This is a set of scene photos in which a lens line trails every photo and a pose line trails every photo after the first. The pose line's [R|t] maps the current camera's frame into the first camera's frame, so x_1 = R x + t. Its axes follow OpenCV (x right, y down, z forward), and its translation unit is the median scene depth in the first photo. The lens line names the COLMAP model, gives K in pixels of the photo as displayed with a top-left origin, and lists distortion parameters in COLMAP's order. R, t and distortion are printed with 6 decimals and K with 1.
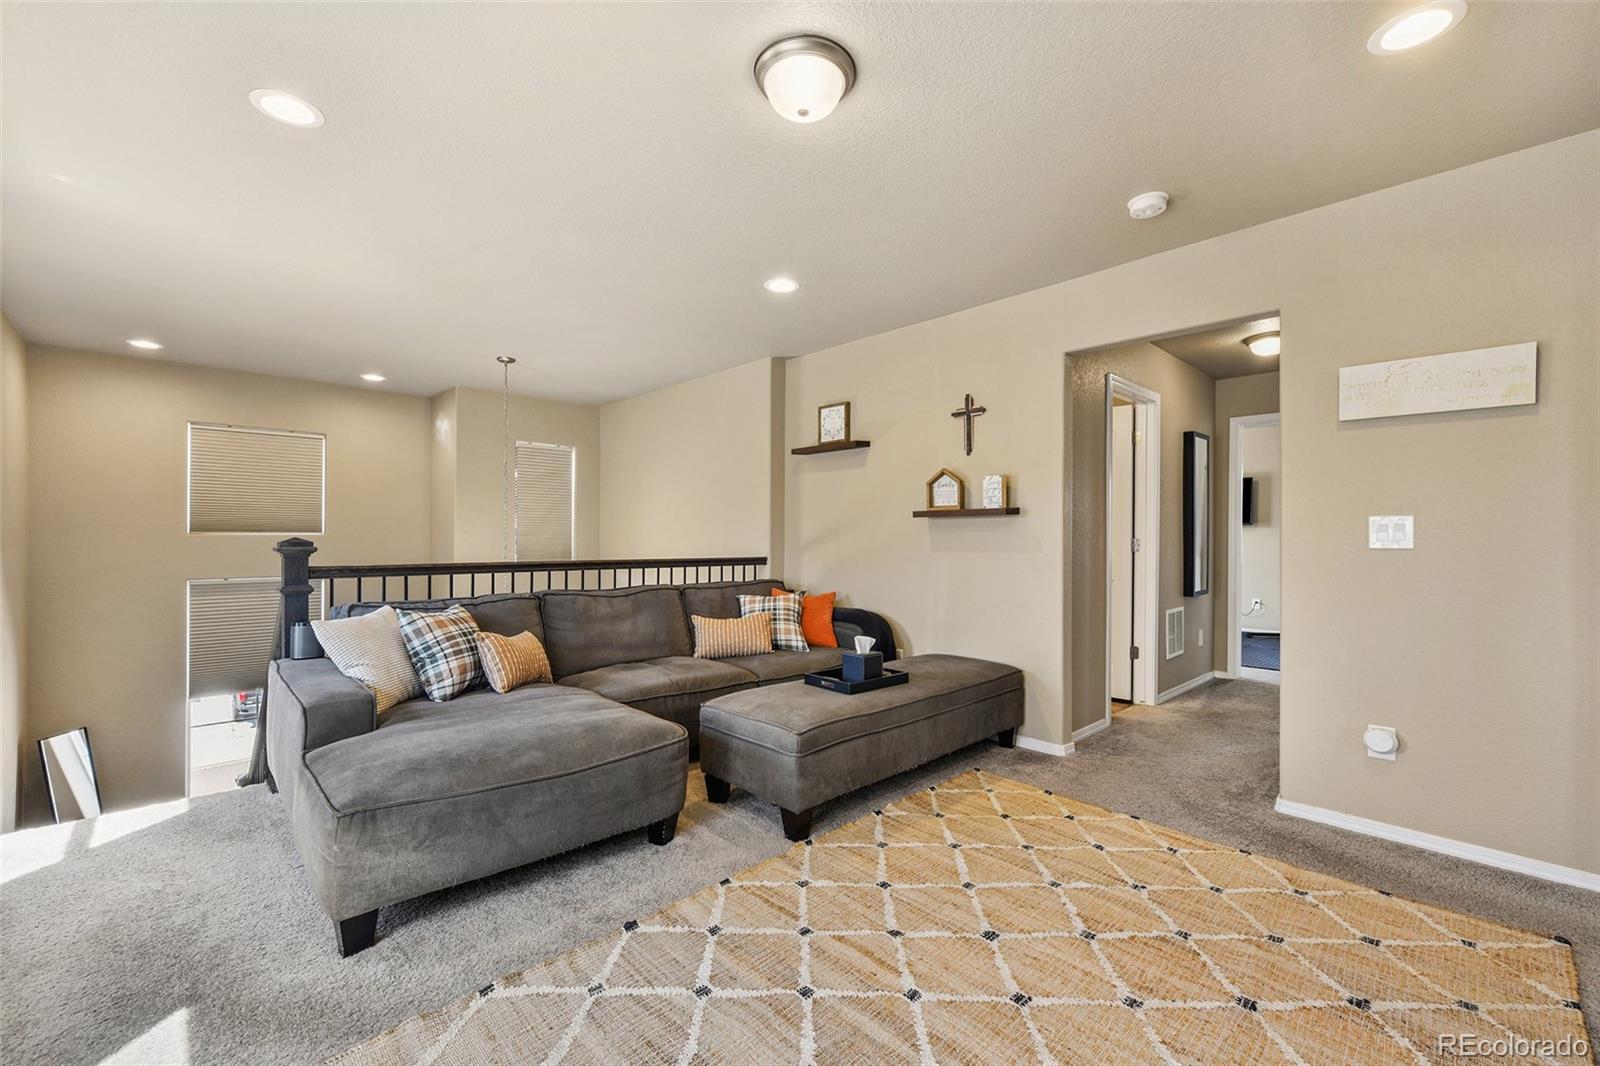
lens RADIAL K [[668.9, 0, 796.2], [0, 668.9, 531.1], [0, 0, 1]] dist [-0.000213, -0.000528]
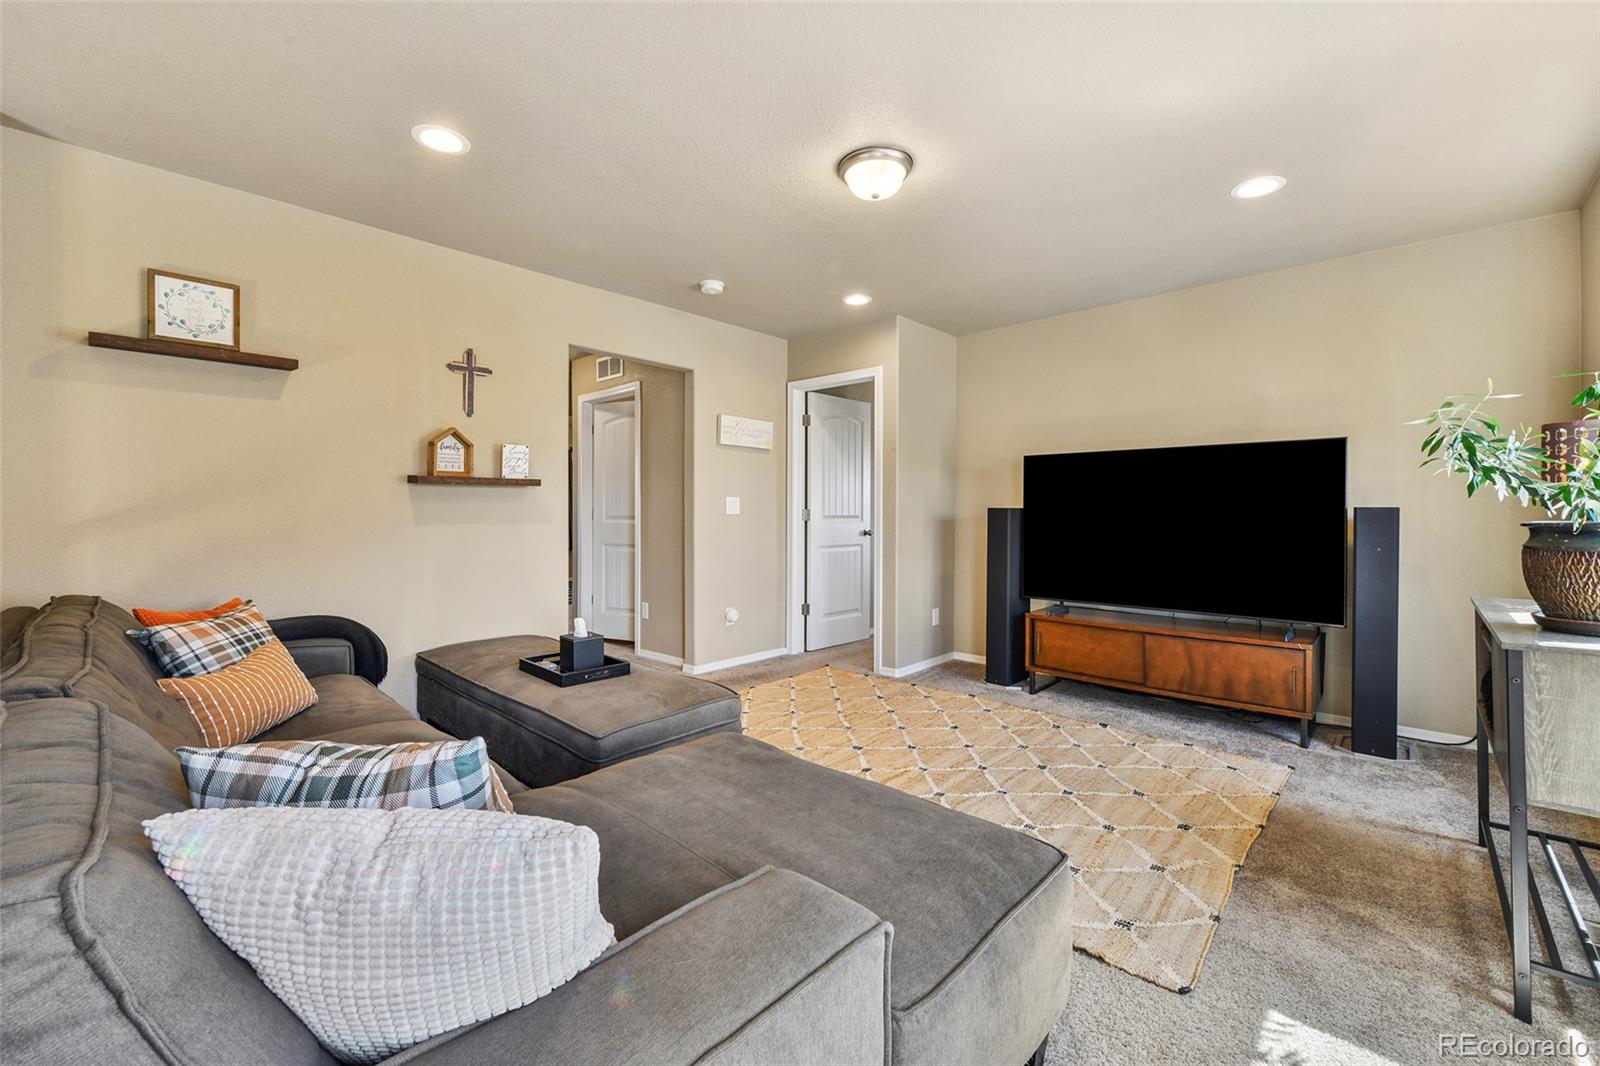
lens RADIAL K [[648.9, 0, 801.6], [0, 648.9, 507.3], [0, 0, 1]] dist [0.000385, -0.000072]
pose [[-0.069468, -0.003871, 0.997577, -0.863634], [-0.014483, 0.999891, 0.002871, -0.001166], [-0.997479, -0.014249, -0.069516, 0.824613]]
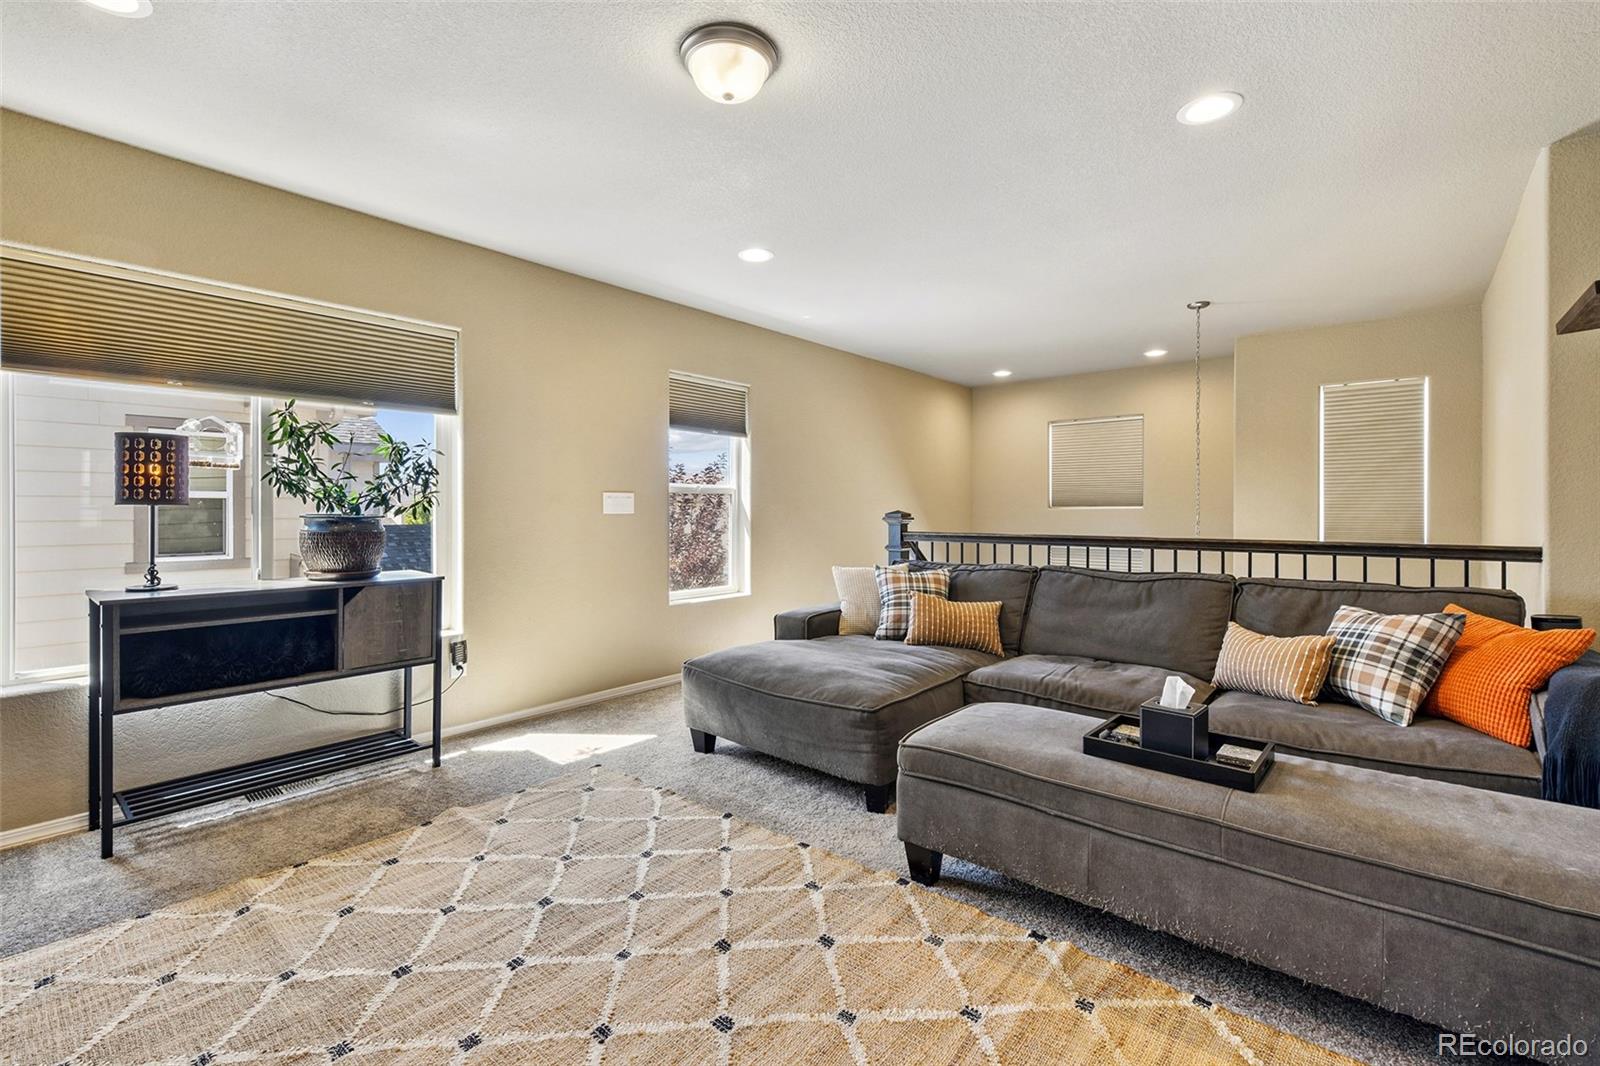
lens RADIAL K [[707.9, 0, 793.3], [0, 707.9, 499.7], [0, 0, 1]] dist [0.009001, 0.000129]
pose [[0.104681, -0.016134, -0.994375, 0.736905], [0.011236, 0.999824, -0.015039, 0.007439], [0.994442, -0.009598, 0.104843, 0.653480]]
